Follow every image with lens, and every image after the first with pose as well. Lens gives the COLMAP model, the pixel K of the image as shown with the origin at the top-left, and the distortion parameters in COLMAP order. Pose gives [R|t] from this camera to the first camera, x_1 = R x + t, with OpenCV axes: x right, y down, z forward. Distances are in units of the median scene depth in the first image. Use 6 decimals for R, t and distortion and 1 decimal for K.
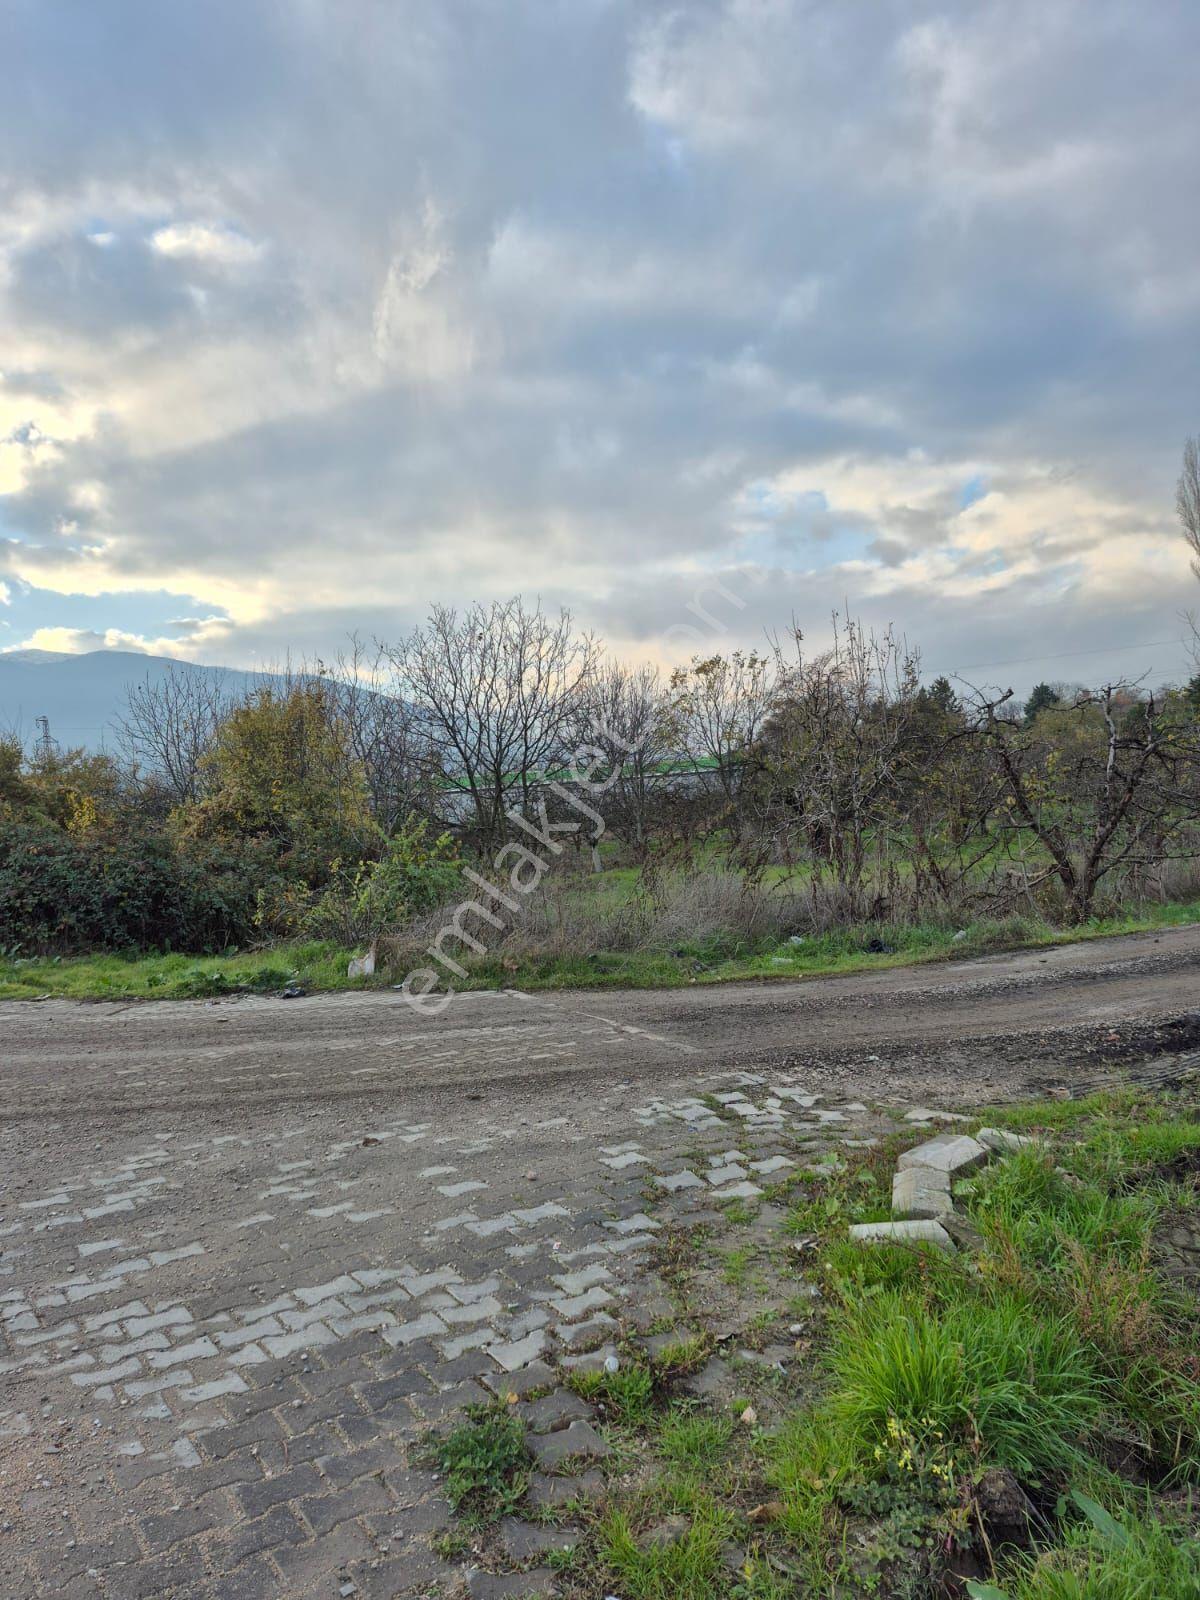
lens RADIAL K [[1083.1, 0, 608.5], [0, 1083.1, 778.6], [0, 0, 1]] dist [0.078774, -0.077023]
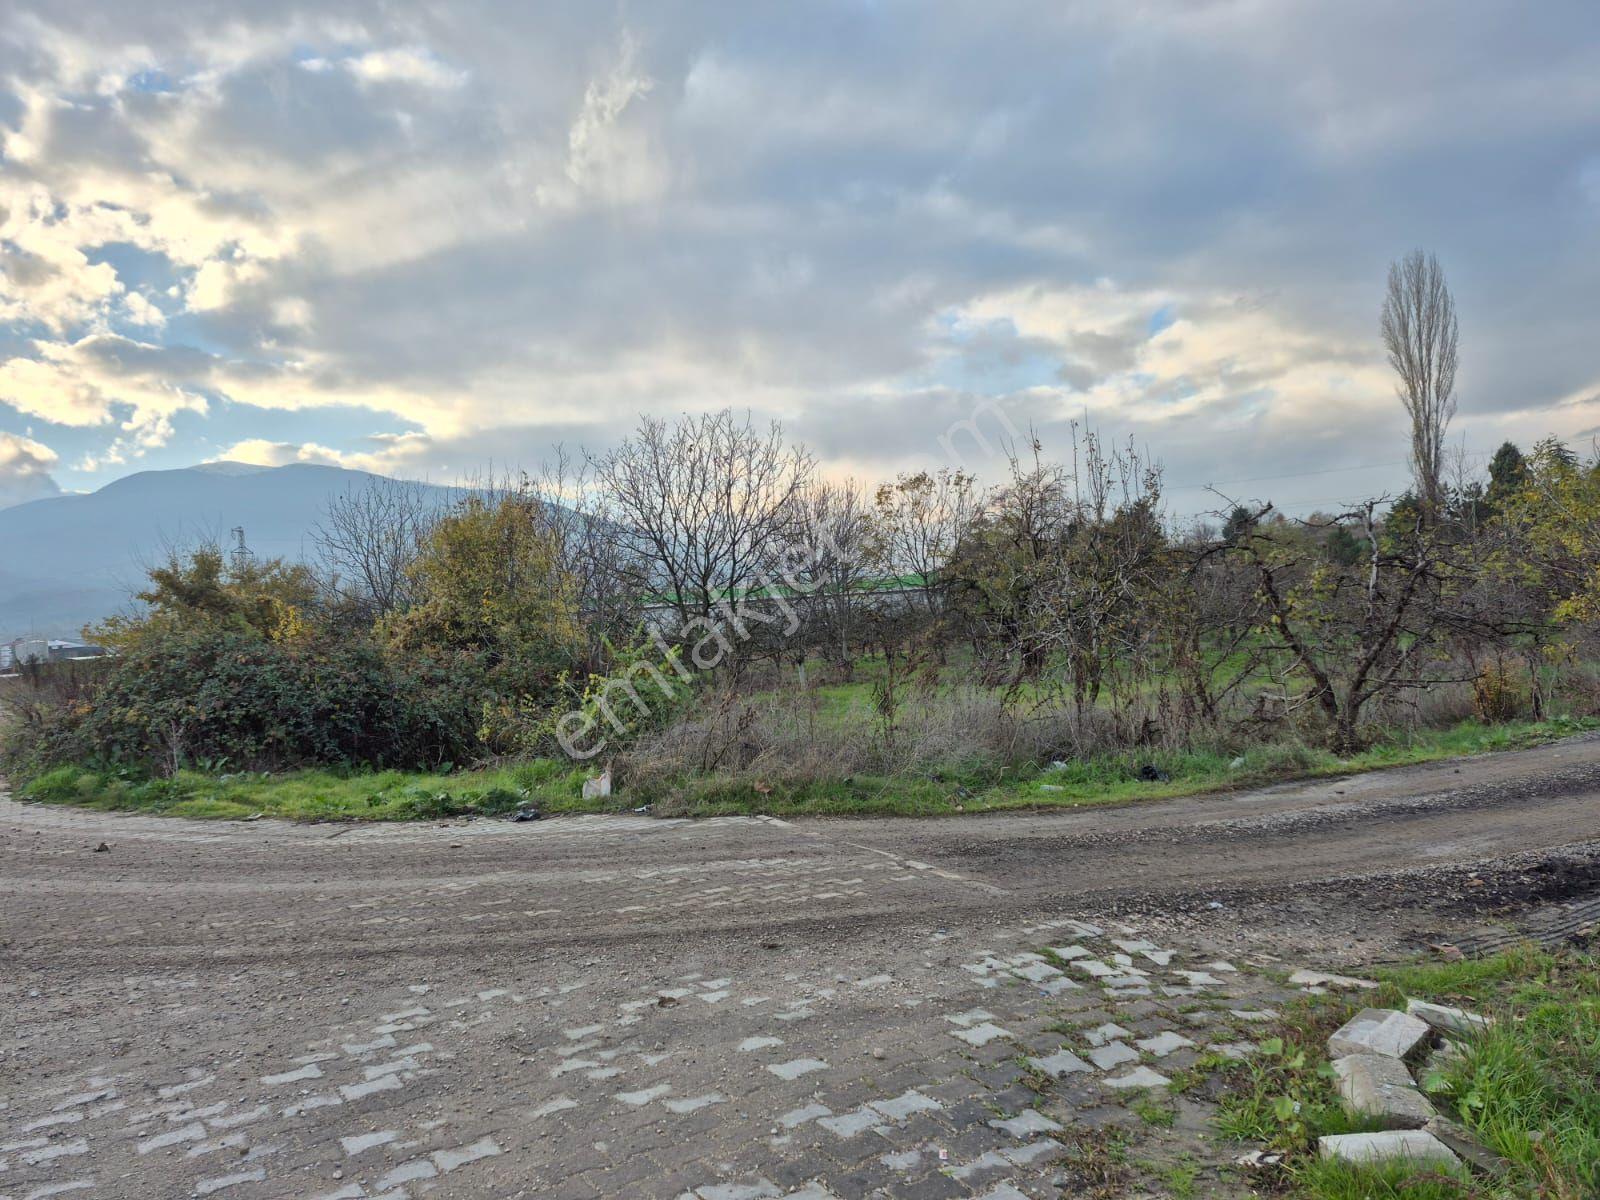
lens RADIAL K [[1083.1, 0, 796.2], [0, 1083.1, 561.9], [0, 0, 1]] dist [0.078774, -0.077023]
pose [[0.999919, 0.012121, -0.003957, -0.058612], [-0.012242, 0.999407, -0.032196, 0.008496], [0.003564, 0.032242, 0.999474, 0.069415]]
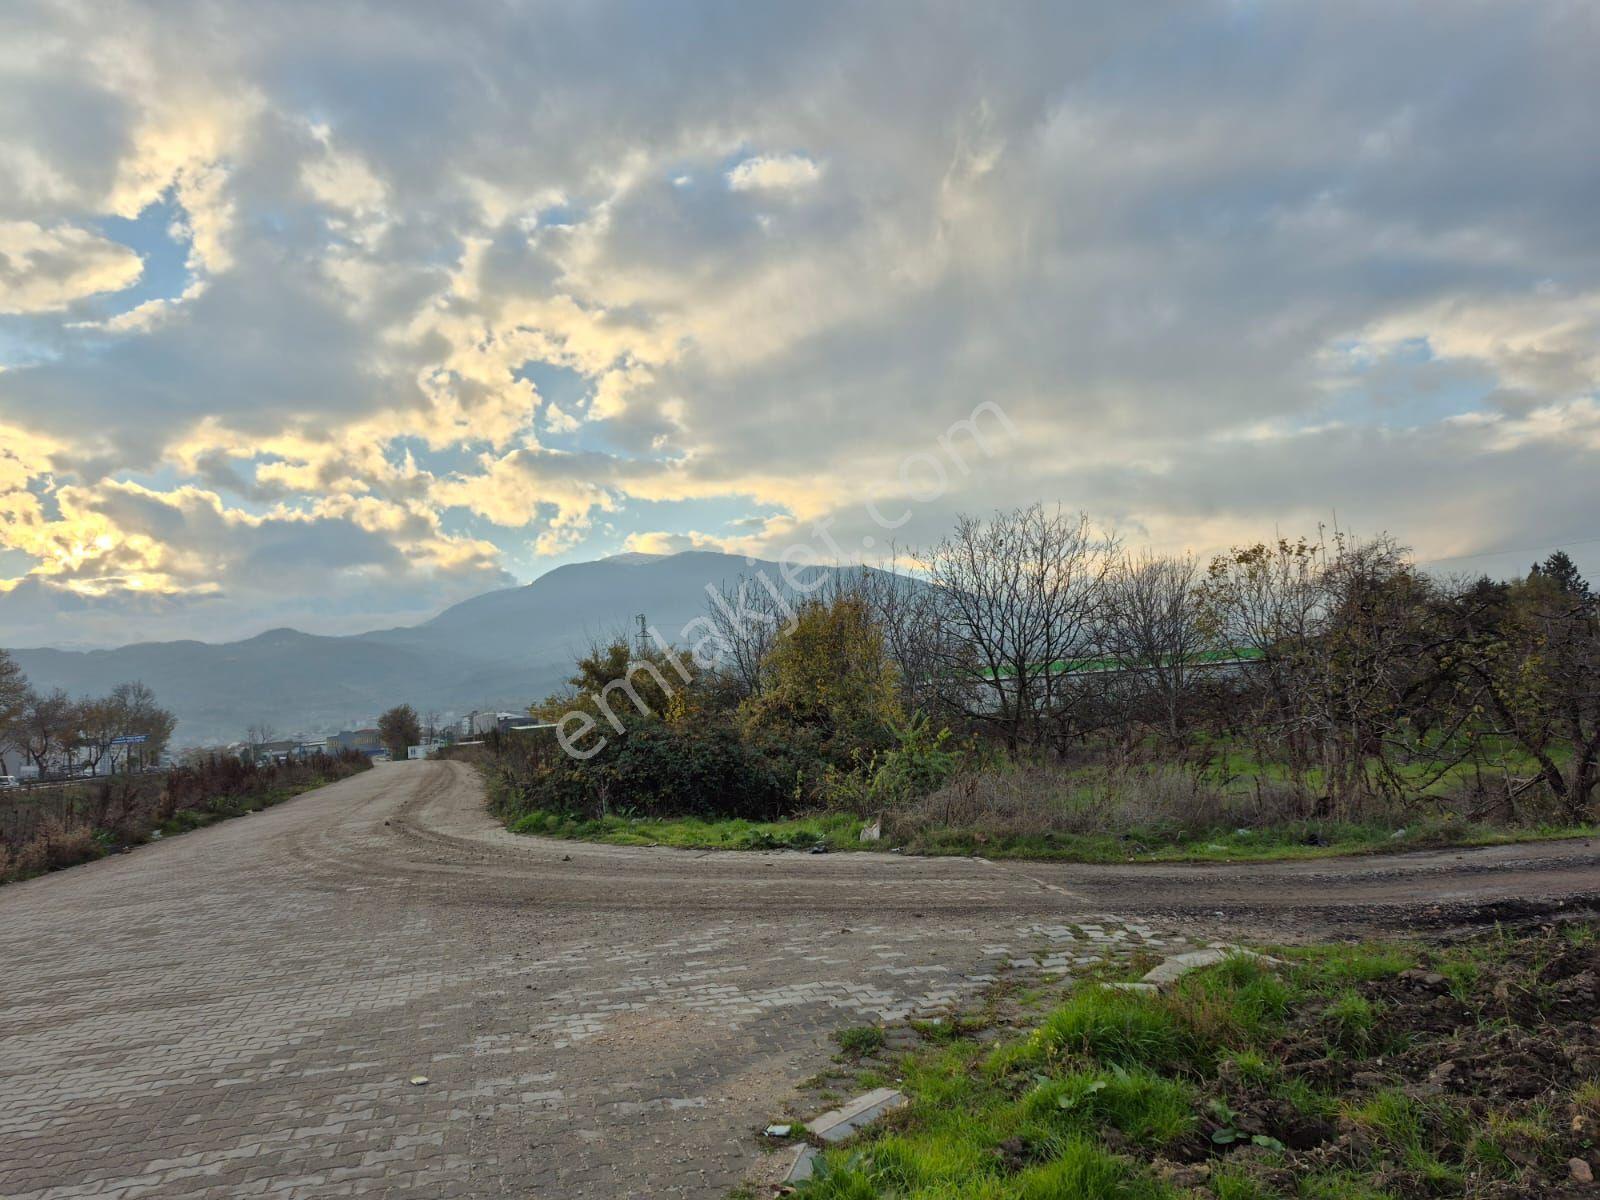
lens RADIAL K [[1083.7, 0, 806.2], [0, 1083.7, 613.2], [0, 0, 1]] dist [0.077876, -0.060178]
pose [[0.948877, -0.017851, -0.315141, 0.121525], [0.002954, 0.998858, -0.047685, -0.030598], [0.315632, 0.044317, 0.947846, -0.283123]]
